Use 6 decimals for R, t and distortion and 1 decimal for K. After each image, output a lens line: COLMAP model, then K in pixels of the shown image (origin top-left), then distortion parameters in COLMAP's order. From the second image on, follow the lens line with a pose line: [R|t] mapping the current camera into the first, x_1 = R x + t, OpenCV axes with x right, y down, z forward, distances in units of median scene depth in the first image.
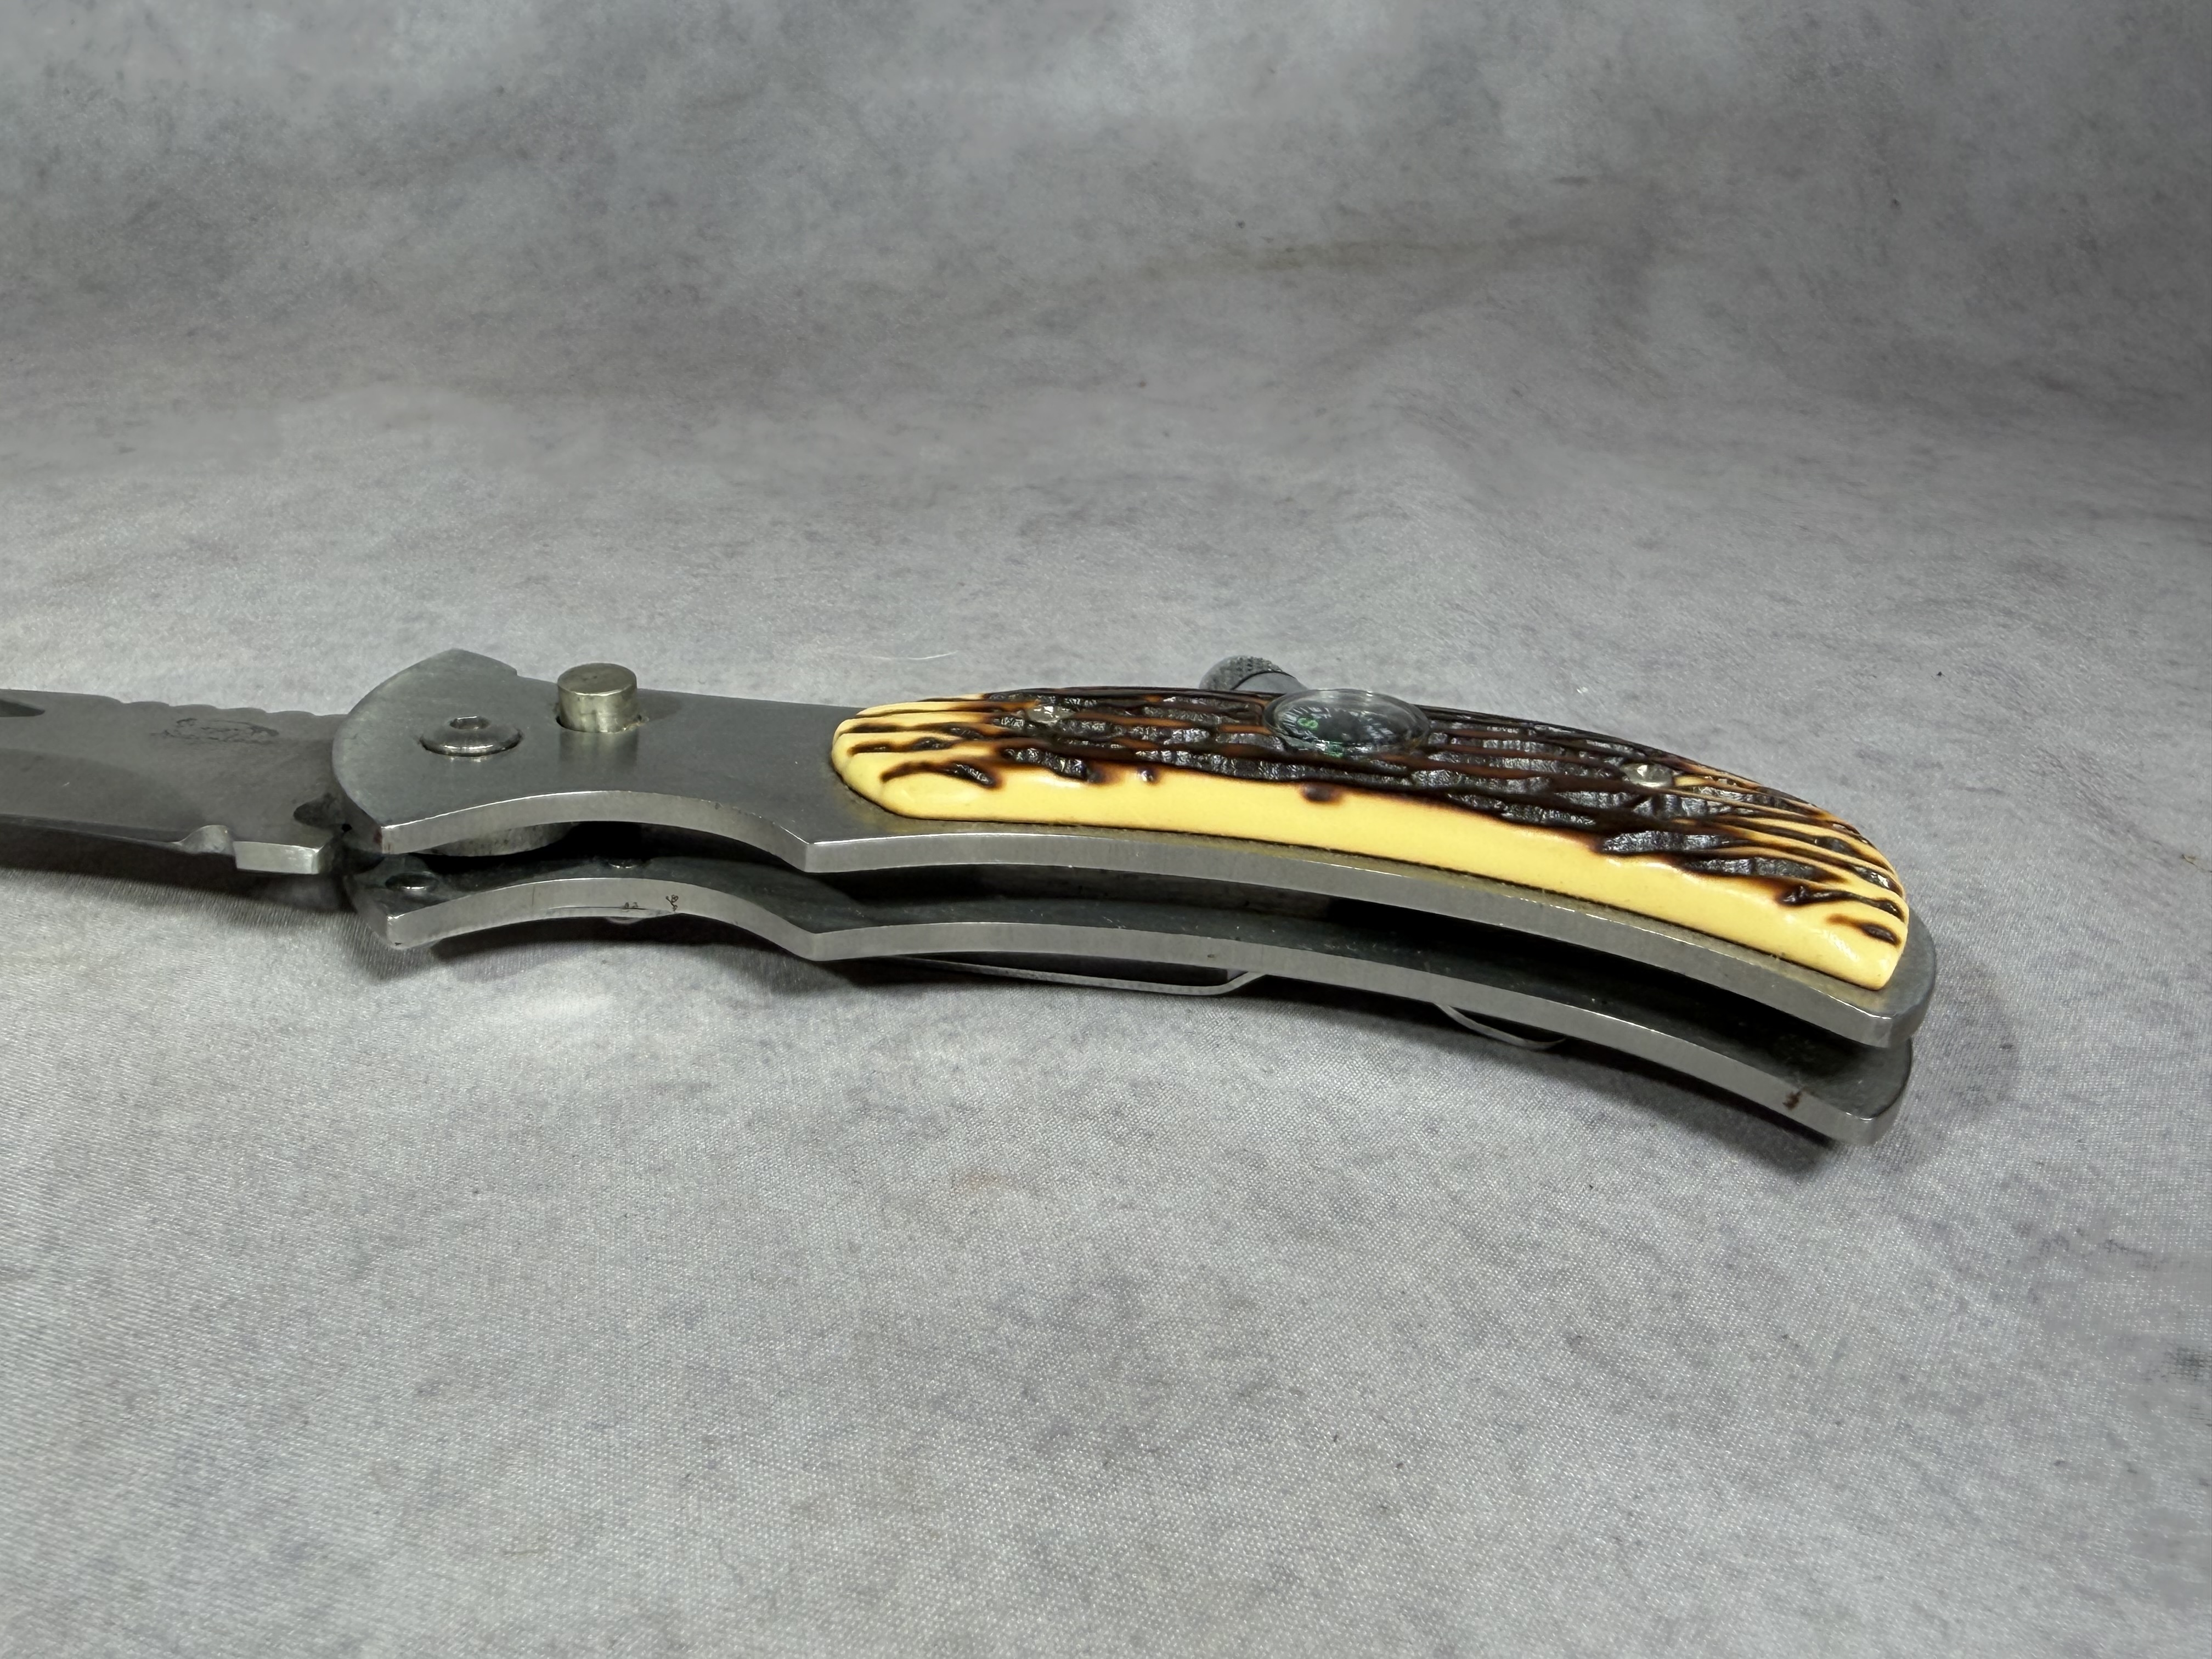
lens RADIAL K [[2149.0, 0, 1106.0], [0, 2149.0, 829.5], [0, 0, 1]] dist [-0.010468, -0.031926]
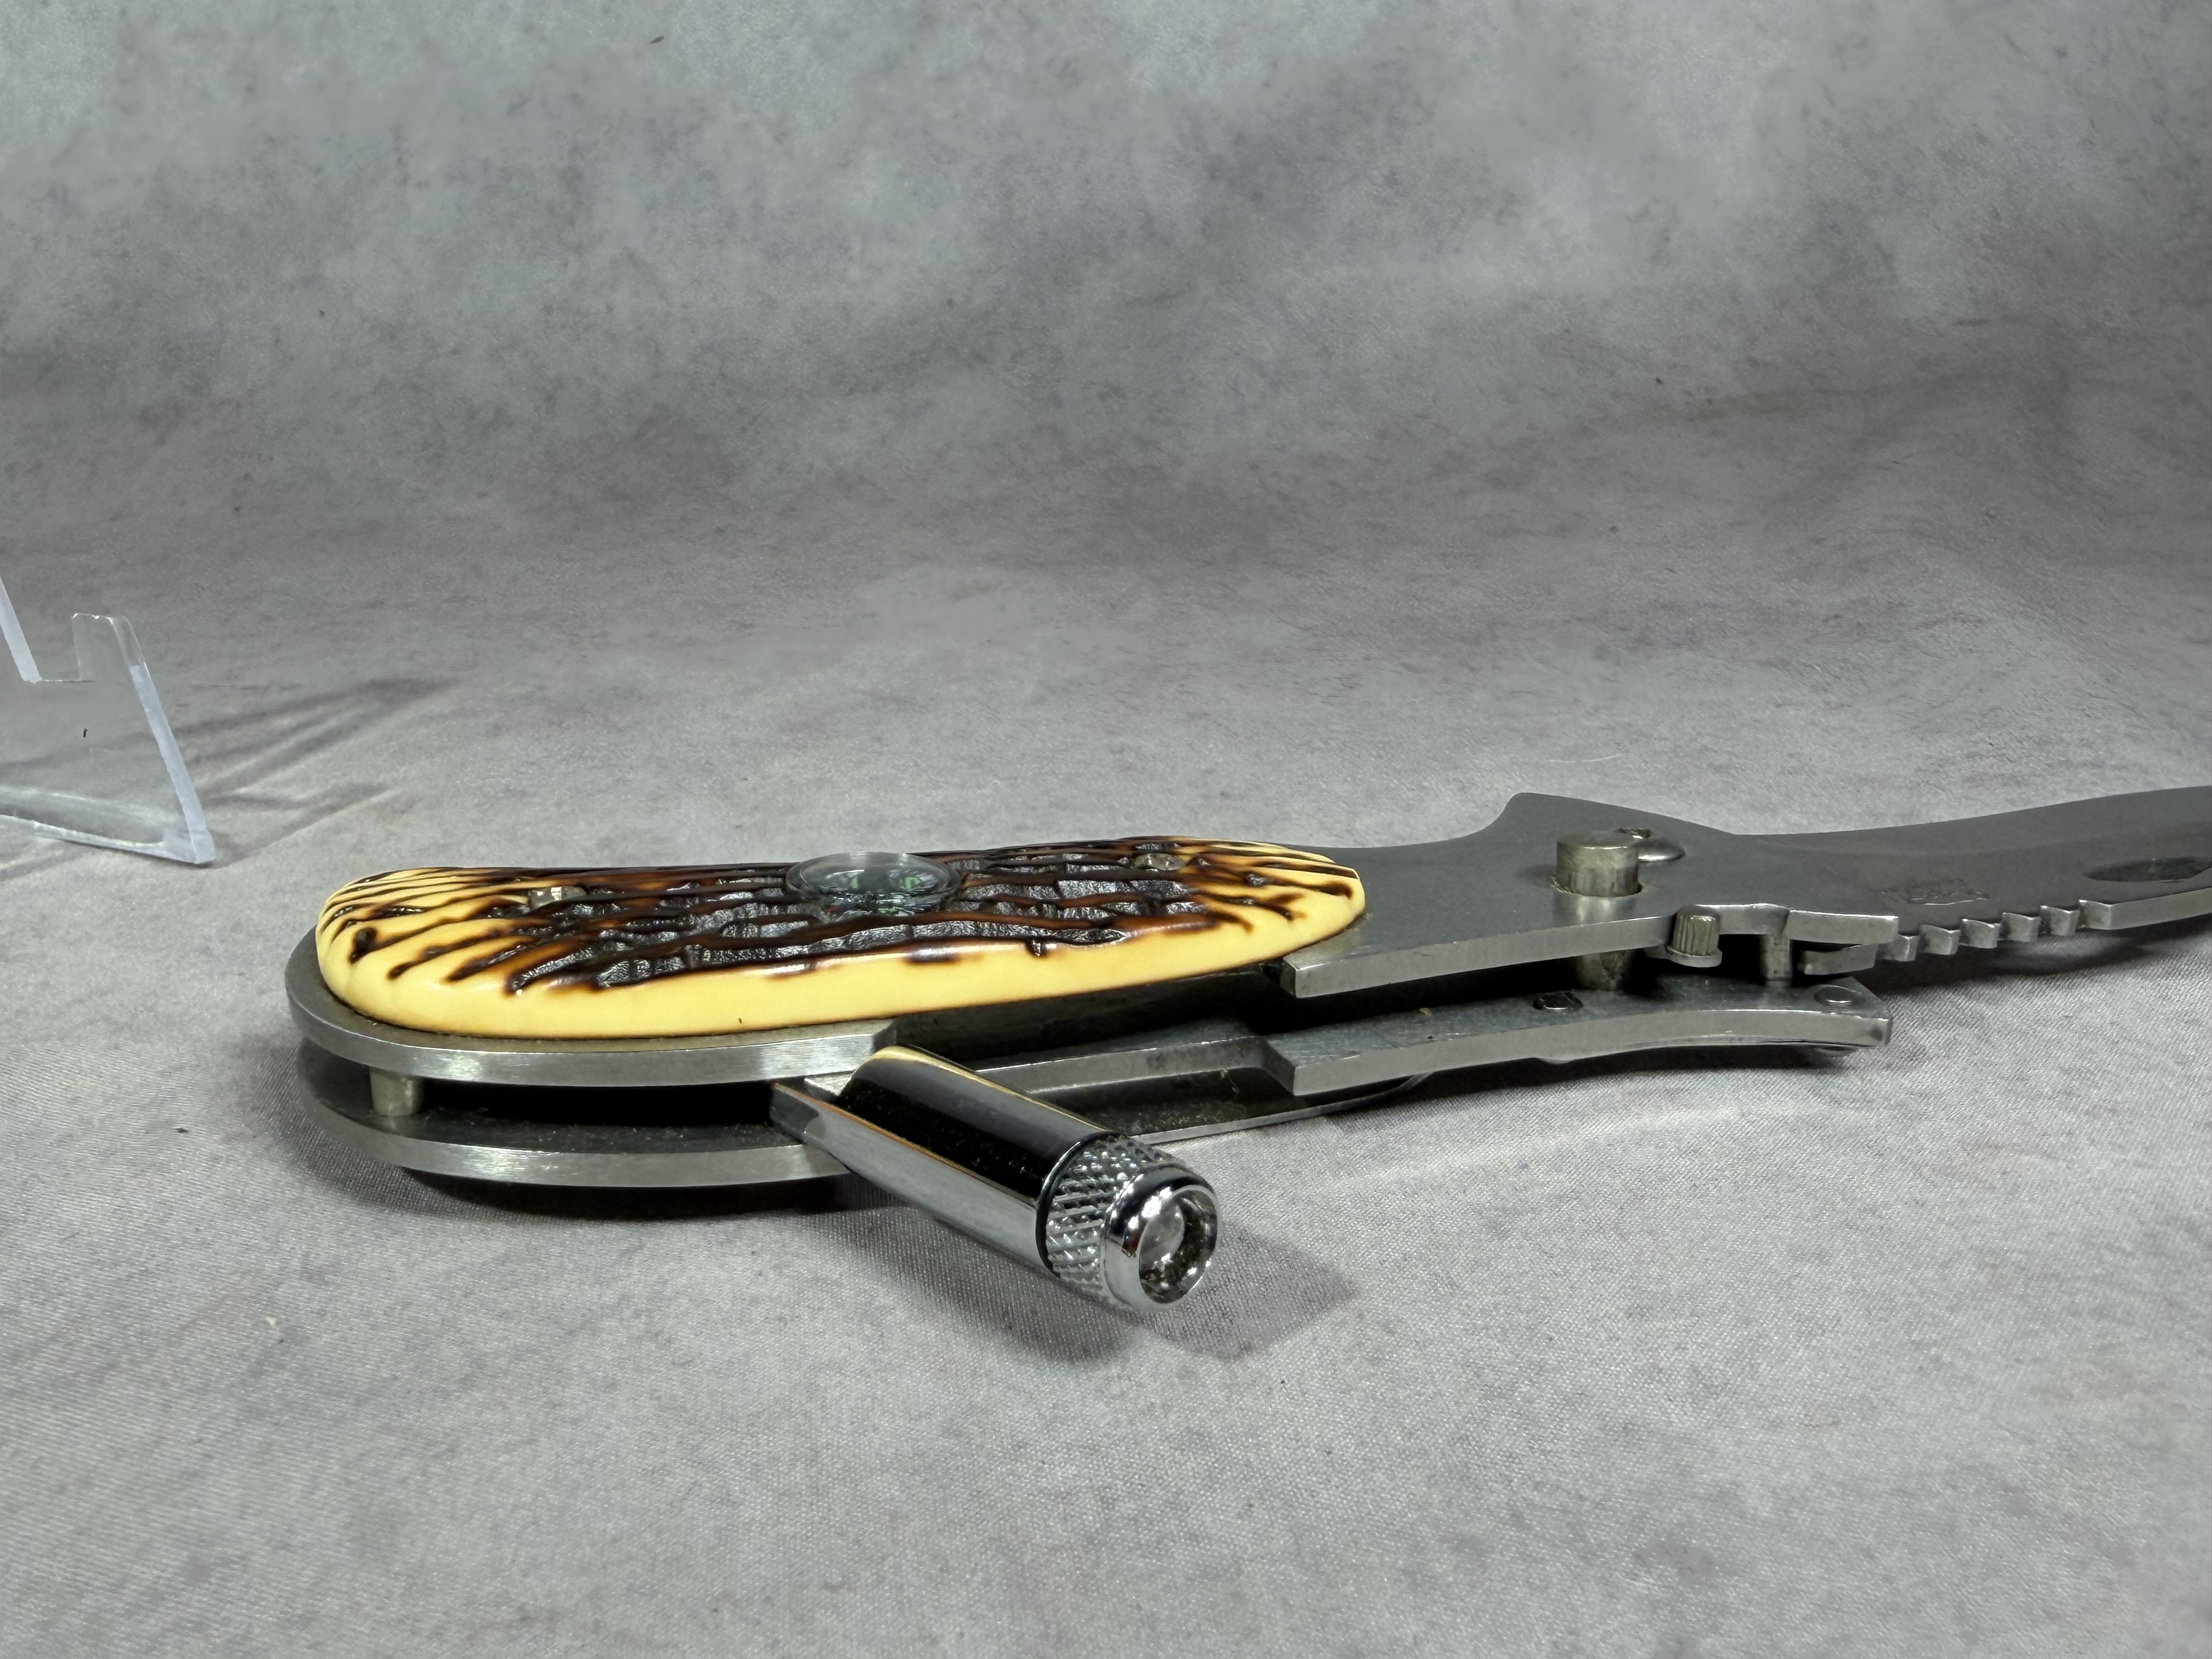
lens RADIAL K [[2149.0, 0, 1106.0], [0, 2149.0, 829.5], [0, 0, 1]] dist [-0.010468, -0.031926]
pose [[0.994824, -0.041876, -0.092580, -0.122963], [0.033525, 0.995379, -0.089982, 0.023936], [0.095921, 0.086412, 0.991631, -0.054718]]
